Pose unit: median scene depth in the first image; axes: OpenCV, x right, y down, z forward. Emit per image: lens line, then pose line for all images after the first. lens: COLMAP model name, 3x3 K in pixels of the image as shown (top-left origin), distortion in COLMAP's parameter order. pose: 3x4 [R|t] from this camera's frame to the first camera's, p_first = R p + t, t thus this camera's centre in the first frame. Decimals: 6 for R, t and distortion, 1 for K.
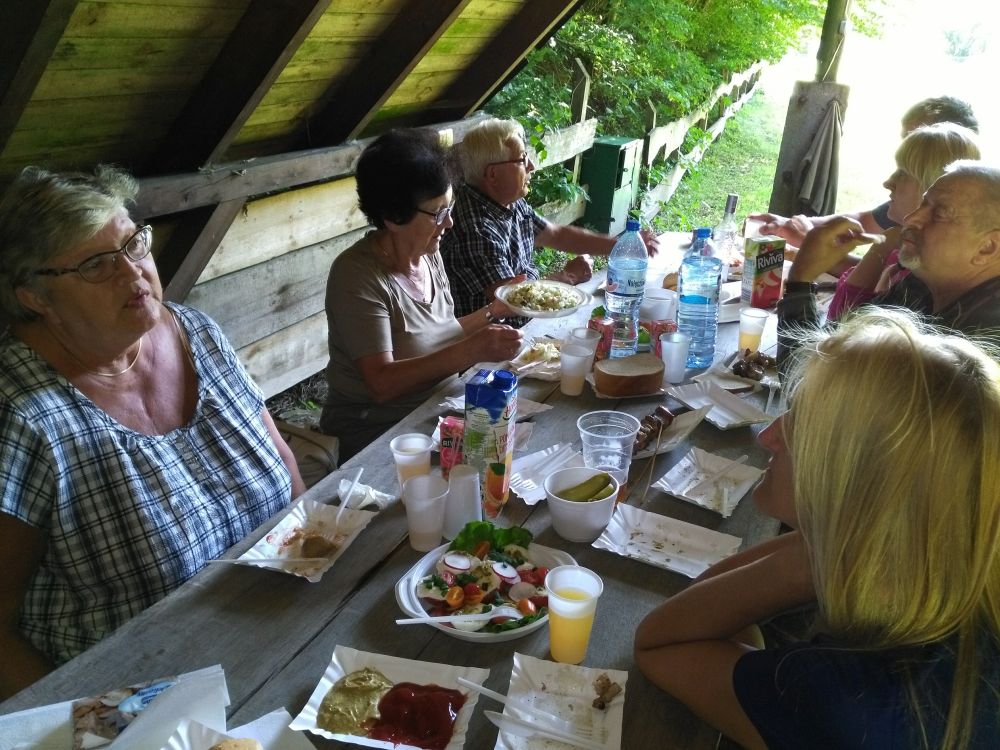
lens RADIAL K [[812.2, 0, 497.7], [0, 812.2, 380.0], [0, 0, 1]] dist [0.025283, -0.075243]
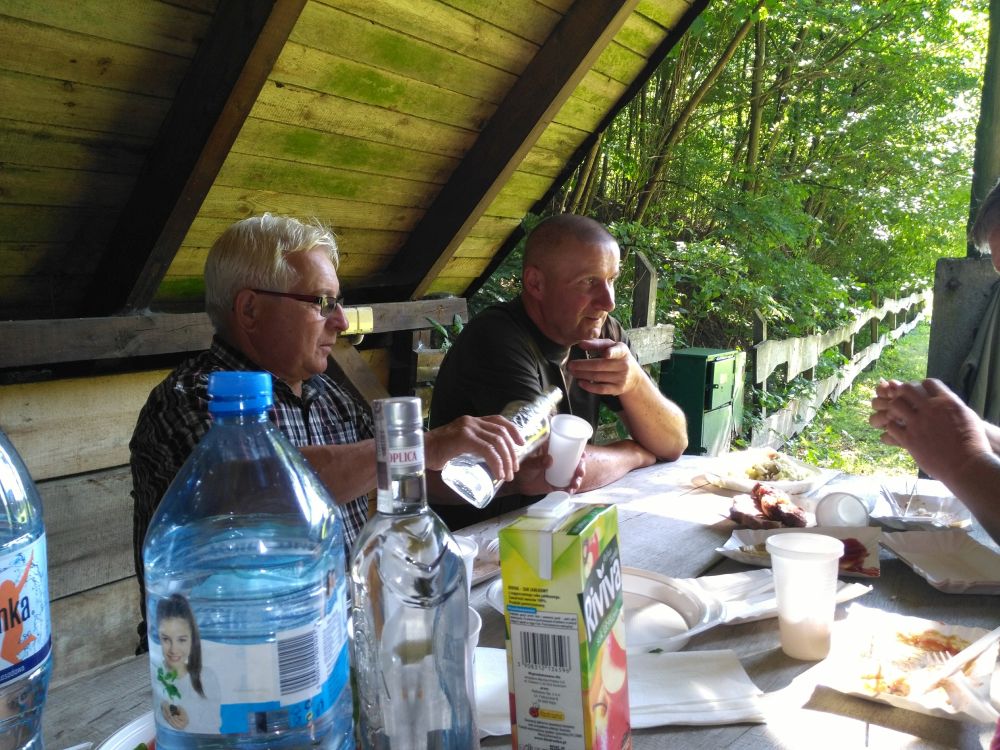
lens RADIAL K [[812.2, 0, 498.5], [0, 812.2, 373.4], [0, 0, 1]] dist [0.025283, -0.075243]
pose [[0.980980, -0.017269, -0.193340, 0.096317], [-0.040742, 0.955529, -0.292069, -0.035948], [0.189786, 0.294391, 0.936651, 0.224090]]
